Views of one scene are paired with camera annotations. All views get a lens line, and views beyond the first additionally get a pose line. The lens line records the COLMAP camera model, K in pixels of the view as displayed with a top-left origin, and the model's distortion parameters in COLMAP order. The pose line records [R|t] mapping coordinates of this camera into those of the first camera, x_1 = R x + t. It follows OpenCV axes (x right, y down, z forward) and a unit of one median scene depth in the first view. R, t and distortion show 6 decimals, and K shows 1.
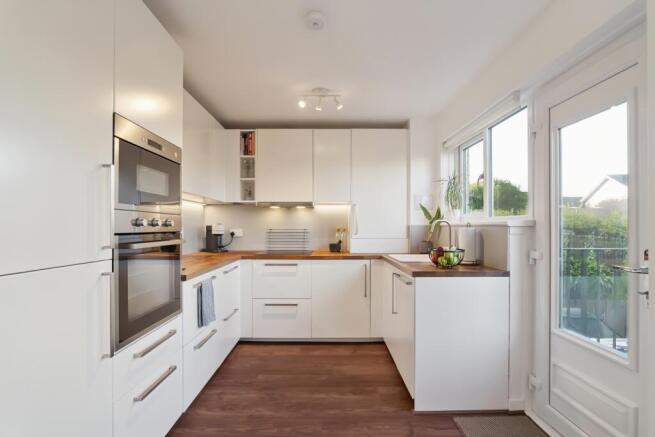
lens RADIAL K [[308.5, 0, 329.4], [0, 308.5, 226.2], [0, 0, 1]] dist [-0.017588, 0.000413]
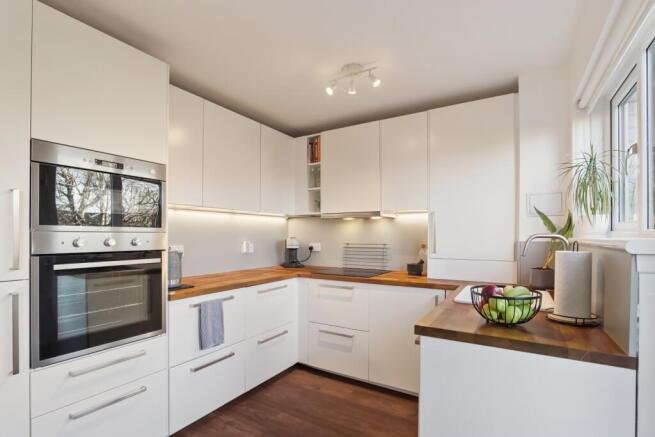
lens RADIAL K [[313.5, 0, 330.7], [0, 313.5, 236.3], [0, 0, 1]] dist [-0.020960, 0.000629]
pose [[0.850480, 0.001084, -0.526007, 0.286790], [0.000685, 0.999995, 0.003168, -0.017125], [0.526007, -0.003055, 0.850474, 0.257629]]
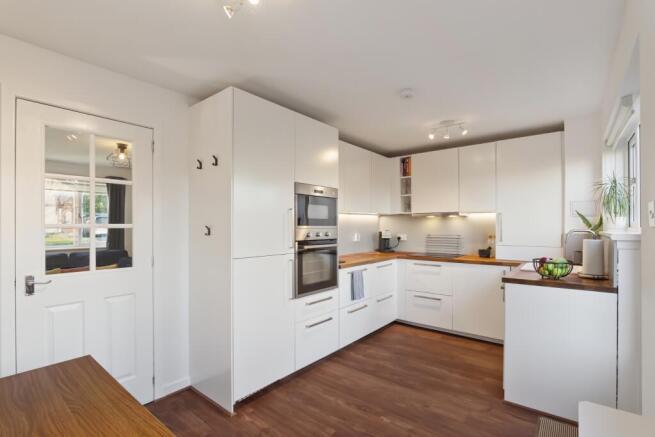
lens RADIAL K [[308.5, 0, 329.4], [0, 308.5, 226.2], [0, 0, 1]] dist [-0.017588, 0.000413]
pose [[0.772540, -0.002523, -0.634962, 0.318575], [0.003366, 0.999994, 0.000122, -0.030006], [0.634958, -0.002231, 0.772544, -0.186553]]
